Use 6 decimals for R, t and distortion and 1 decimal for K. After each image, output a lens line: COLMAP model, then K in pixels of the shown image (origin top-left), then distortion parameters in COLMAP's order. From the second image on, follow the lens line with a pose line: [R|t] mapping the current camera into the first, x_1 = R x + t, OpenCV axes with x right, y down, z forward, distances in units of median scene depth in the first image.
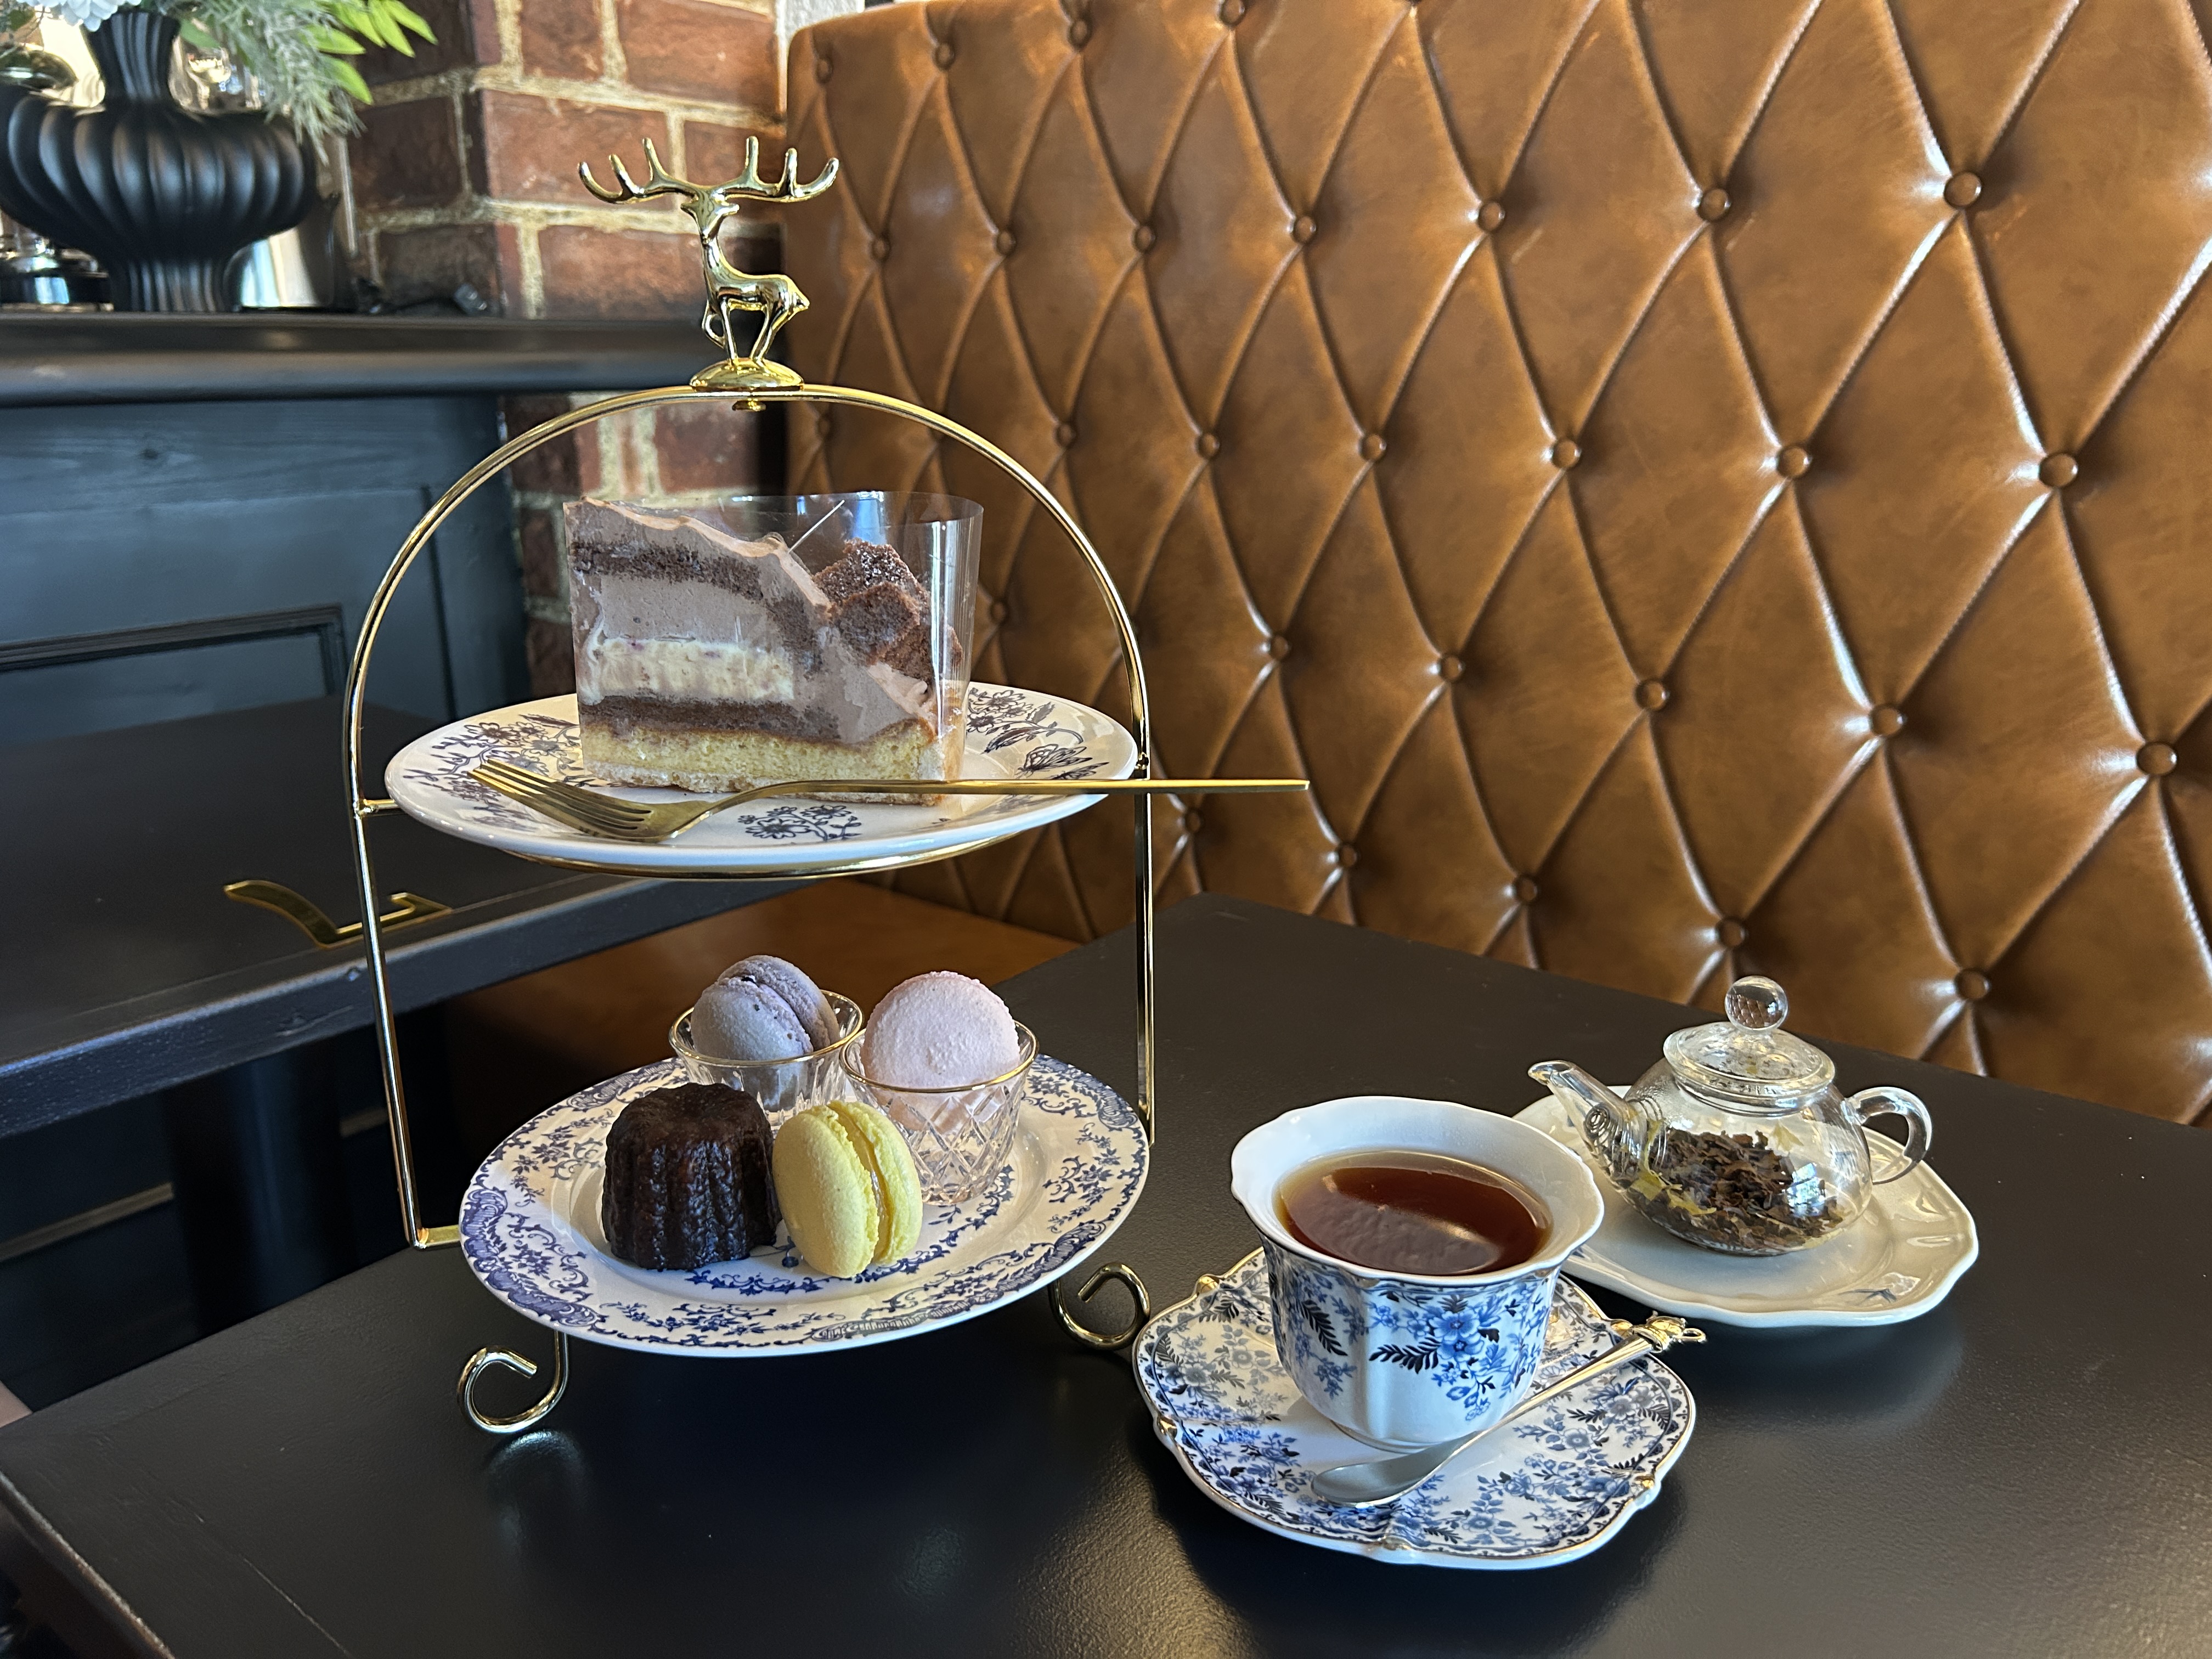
lens RADIAL K [[1659.3, 0, 1094.5], [0, 1659.3, 832.4], [0, 0, 1]] dist [0.053854, -0.084937]
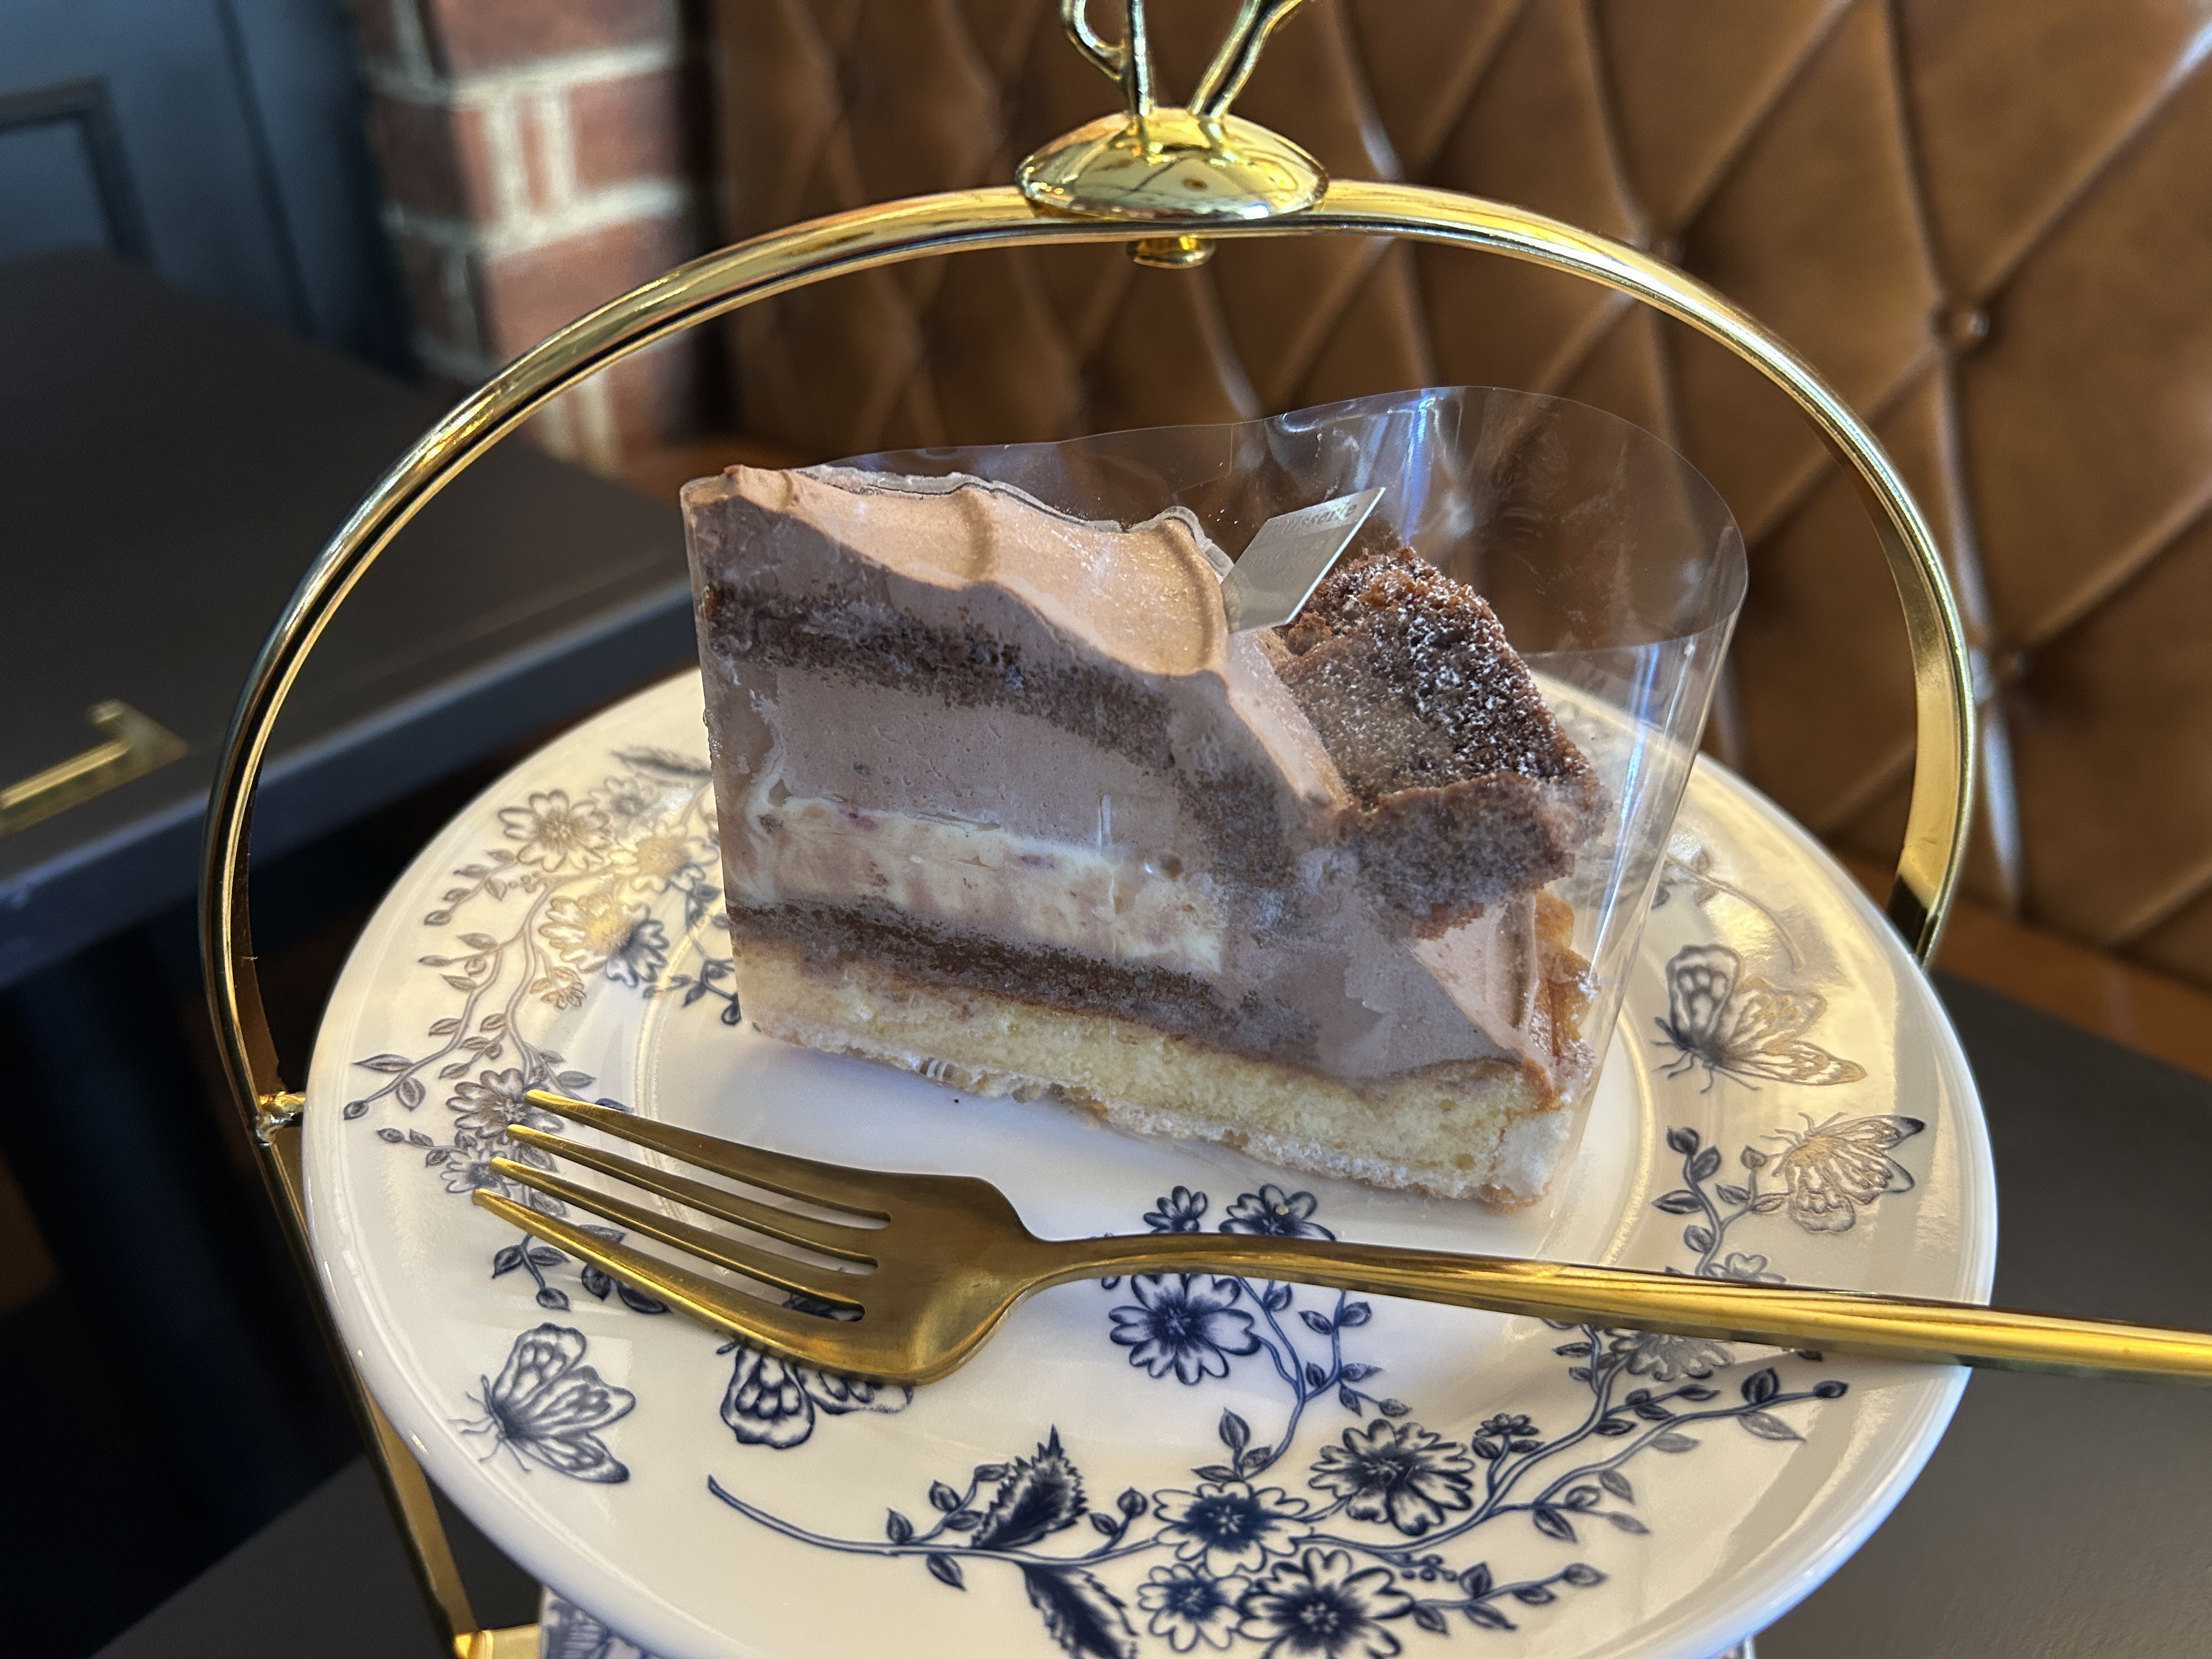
lens RADIAL K [[1659.3, 0, 1077.4], [0, 1659.3, 795.8], [0, 0, 1]] dist [0.053854, -0.084937]
pose [[0.993399, 0.083676, -0.078459, -0.185999], [-0.053684, 0.943619, 0.326652, -0.256092], [0.101369, -0.320284, 0.941882, 0.606542]]
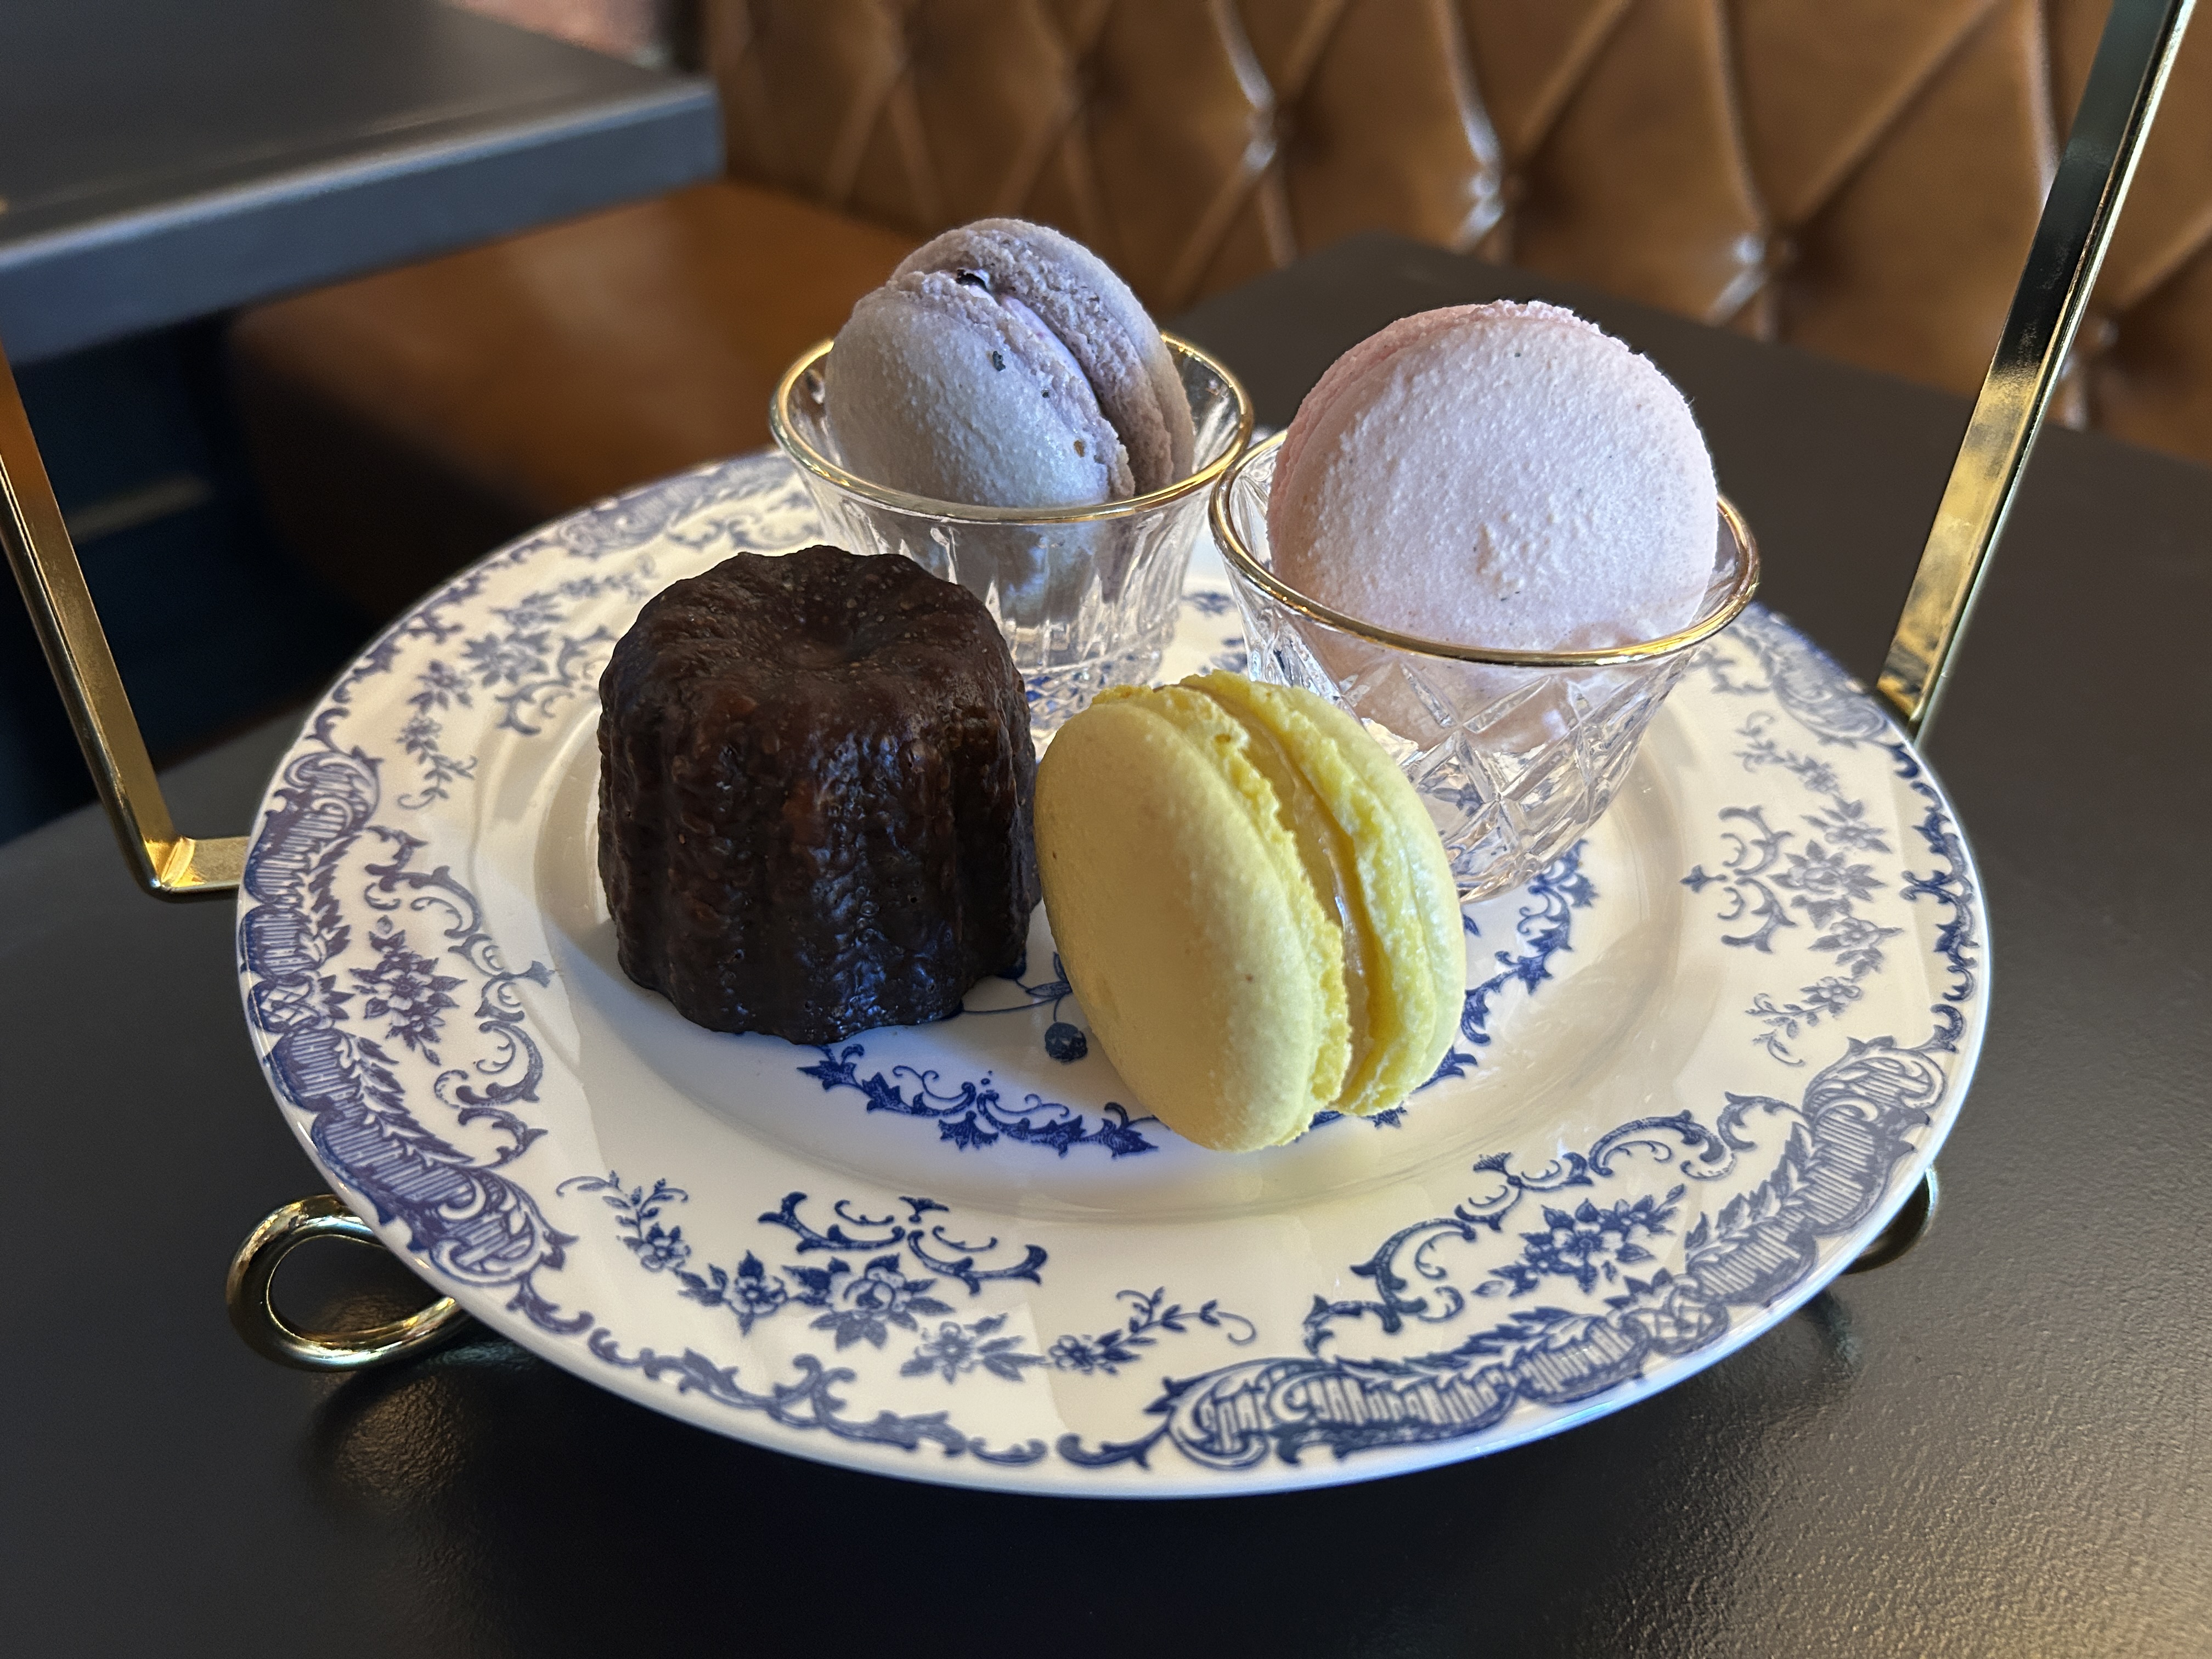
lens RADIAL K [[1659.3, 0, 1092.7], [0, 1659.3, 812.9], [0, 0, 1]] dist [0.053854, -0.084937]
pose [[0.992520, 0.104645, -0.062877, -0.164104], [-0.074989, 0.929002, 0.362398, 0.069639], [0.096336, -0.354972, 0.929900, 0.687210]]
